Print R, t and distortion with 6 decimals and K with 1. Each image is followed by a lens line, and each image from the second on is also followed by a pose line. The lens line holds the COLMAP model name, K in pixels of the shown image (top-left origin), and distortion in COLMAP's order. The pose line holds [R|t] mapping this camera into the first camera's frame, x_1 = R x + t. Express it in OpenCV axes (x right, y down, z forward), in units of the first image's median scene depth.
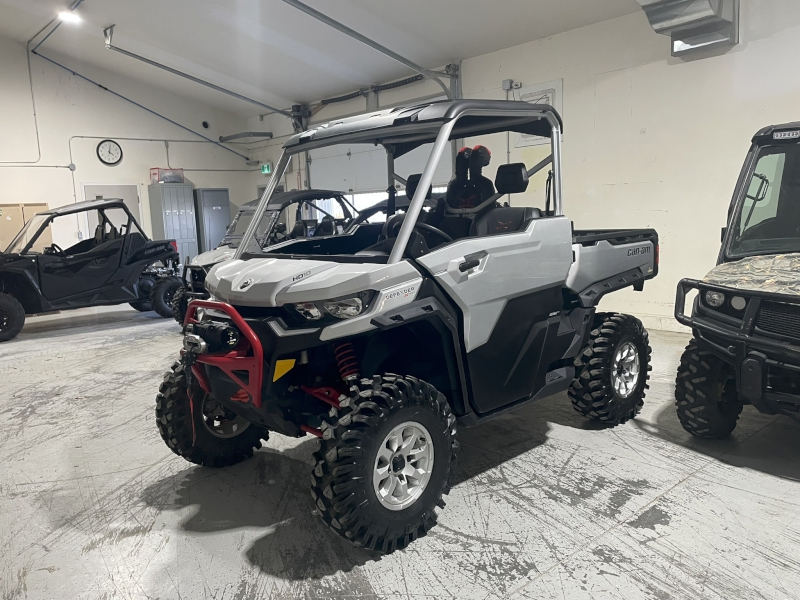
lens RADIAL K [[644.1, 0, 400.0], [0, 644.1, 300.0], [0, 0, 1]] dist [0.052568, -0.003623]
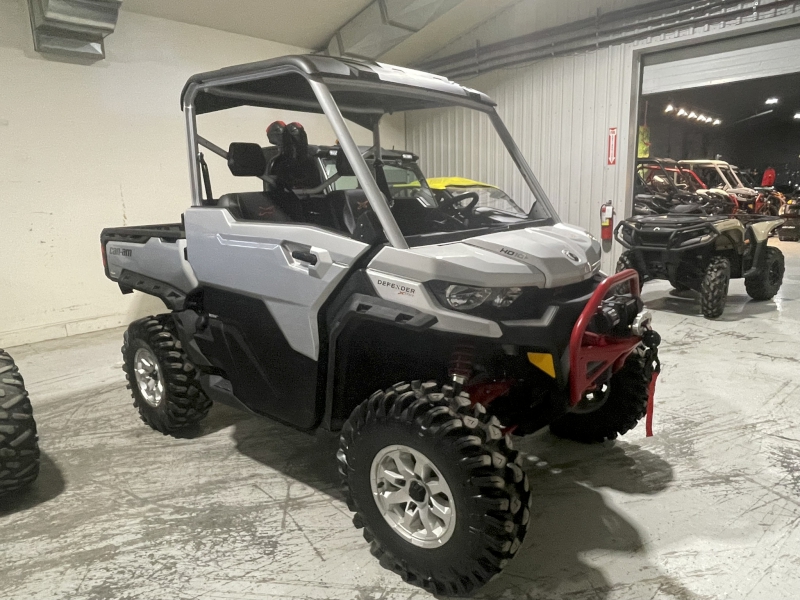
lens RADIAL K [[531.9, 0, 383.4], [0, 531.9, 301.0], [0, 0, 1]] dist [-0.001933, 0.002518]
pose [[-0.057404, -0.156534, 0.986003, -0.348241], [0.172802, 0.971167, 0.164239, -0.046837], [-0.983282, 0.179812, -0.028699, 0.479066]]
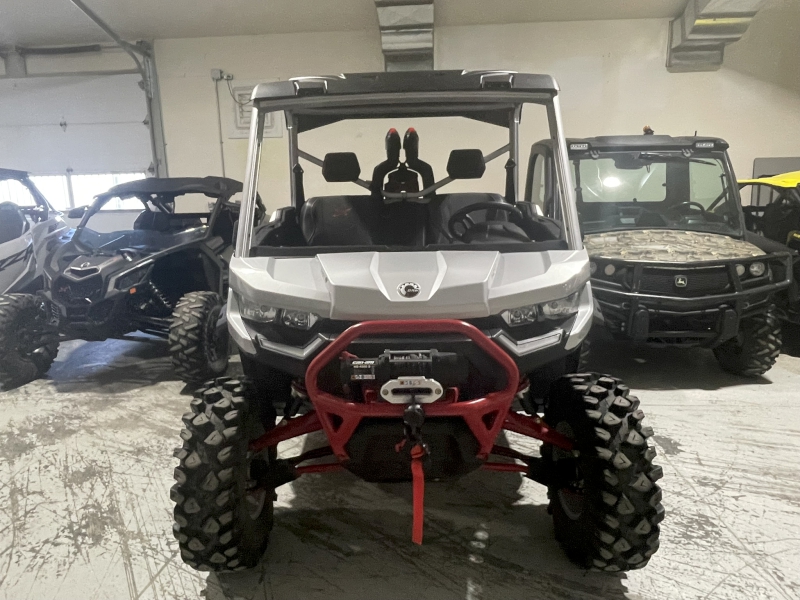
lens RADIAL K [[531.9, 0, 383.4], [0, 531.9, 301.0], [0, 0, 1]] dist [-0.001933, 0.002518]
pose [[0.726546, -0.109329, 0.678364, -0.243965], [0.082792, 0.993997, 0.071526, -0.020781], [-0.682112, 0.004196, 0.731236, 0.226457]]
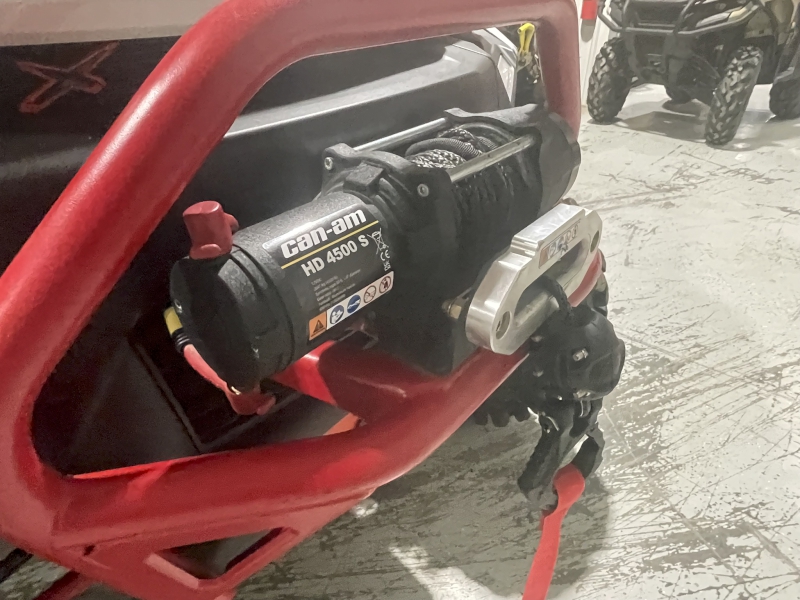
lens RADIAL K [[531.9, 0, 383.4], [0, 531.9, 301.0], [0, 0, 1]] dist [-0.001933, 0.002518]
pose [[-0.095347, -0.481177, 0.871423, -0.154614], [0.150949, 0.858299, 0.490447, 0.001410], [-0.983933, 0.178303, -0.009203, 0.370215]]
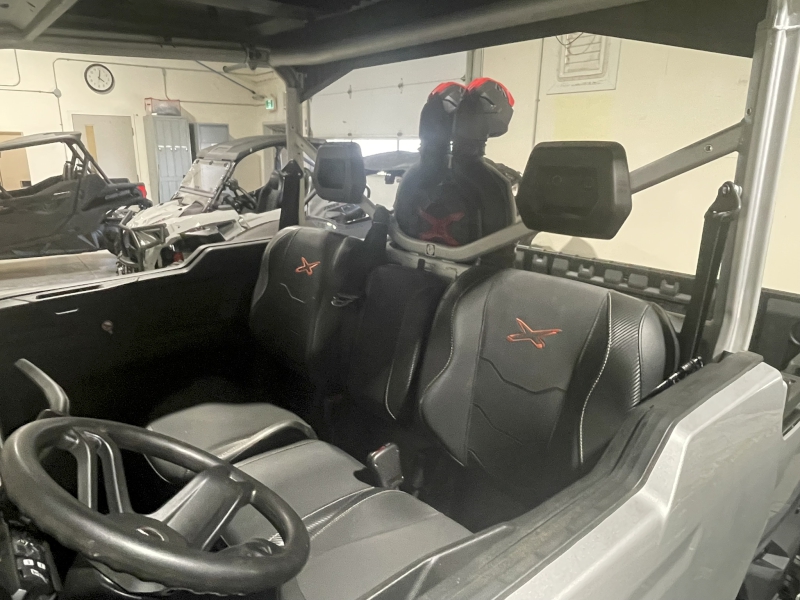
lens RADIAL K [[531.9, 0, 383.4], [0, 531.9, 301.0], [0, 0, 1]] dist [-0.001933, 0.002518]
pose [[0.994744, 0.078413, -0.065853, 0.048247], [-0.067800, 0.986315, 0.150285, -0.079083], [0.076736, -0.145030, 0.986447, 0.344220]]
